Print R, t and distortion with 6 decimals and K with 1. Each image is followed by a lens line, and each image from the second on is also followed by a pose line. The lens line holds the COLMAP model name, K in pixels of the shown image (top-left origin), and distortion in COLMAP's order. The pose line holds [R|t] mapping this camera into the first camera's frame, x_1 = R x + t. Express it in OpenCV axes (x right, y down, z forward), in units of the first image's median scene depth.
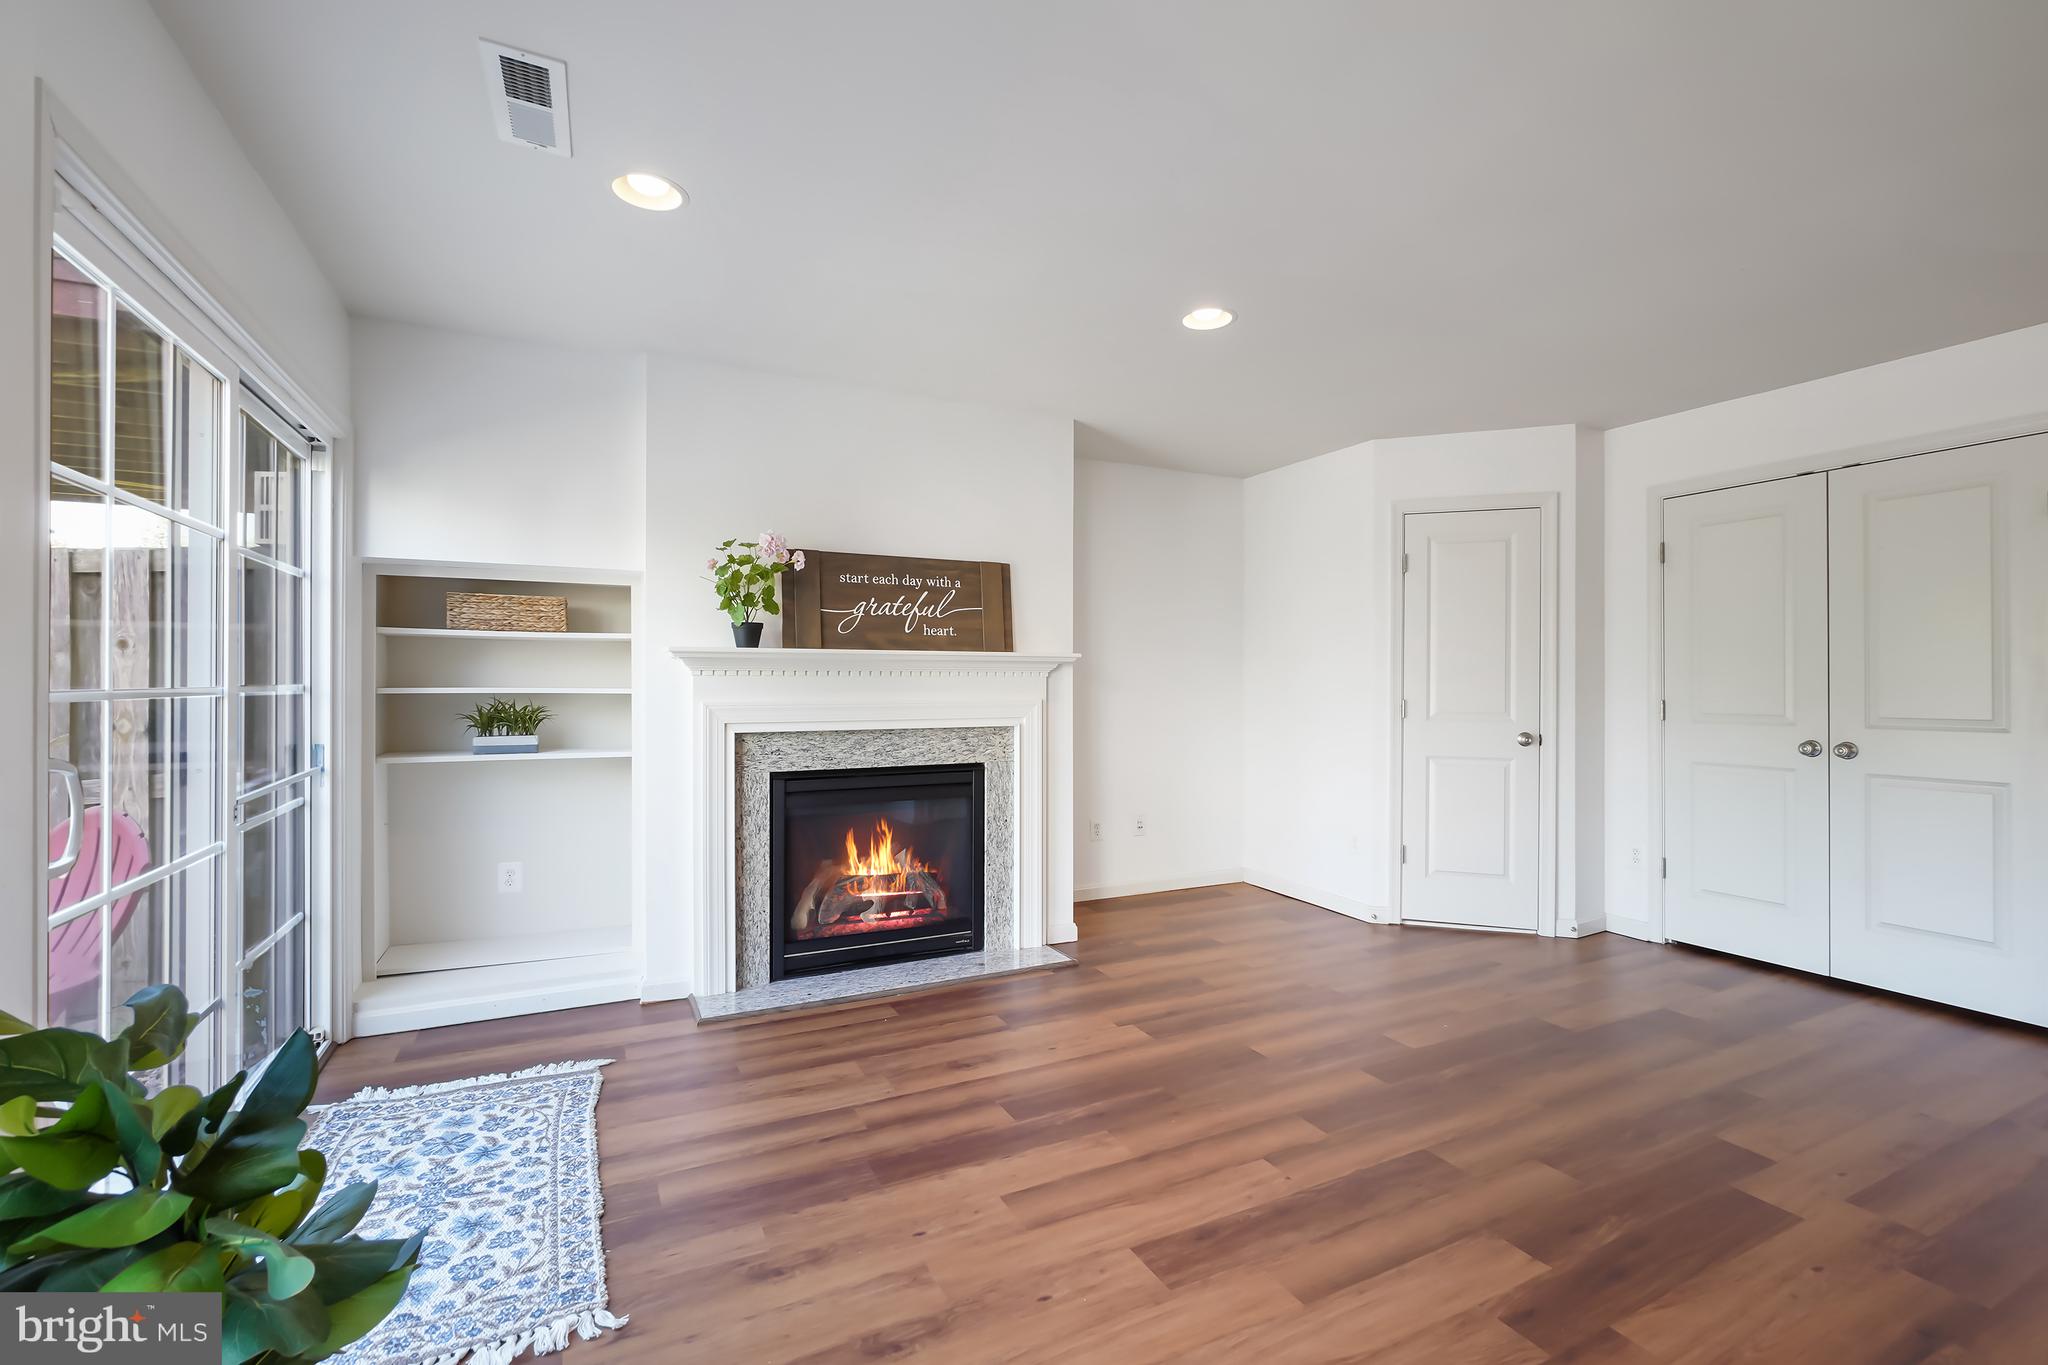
lens RADIAL K [[904.7, 0, 1024.0], [0, 904.7, 682.5], [0, 0, 1]] dist [-0.000295, 0.000117]
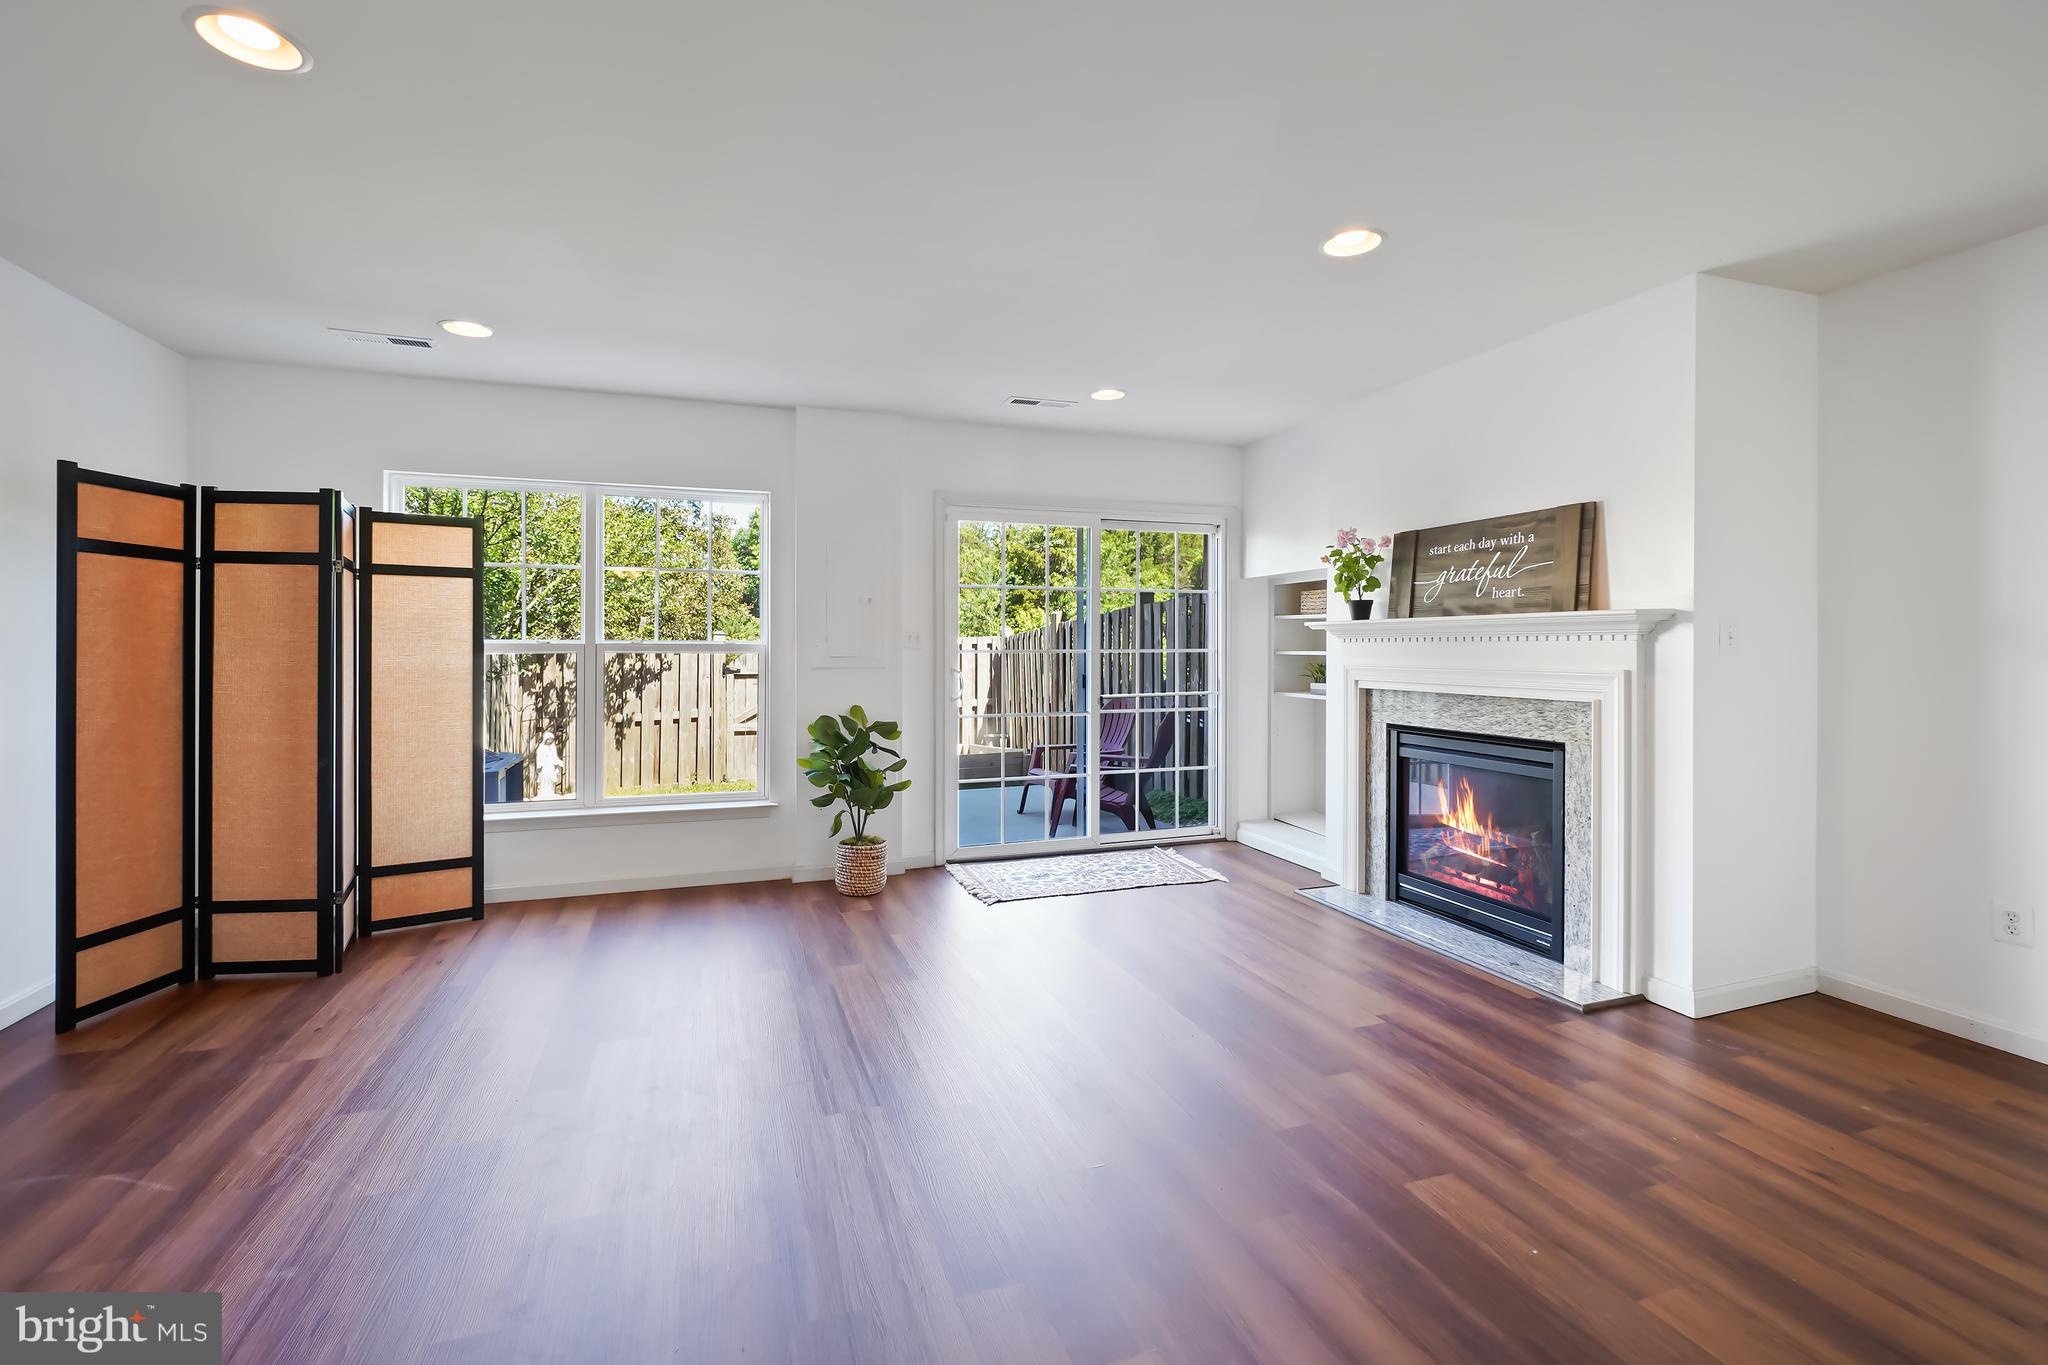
lens RADIAL K [[898.7, 0, 1009.2], [0, 898.7, 647.2], [0, 0, 1]] dist [0.000596, 0.000293]
pose [[-0.136422, -0.001280, -0.990650, 0.924425], [-0.003770, 0.999993, -0.000772, 0.001641], [0.990644, 0.003630, -0.136425, 0.643442]]
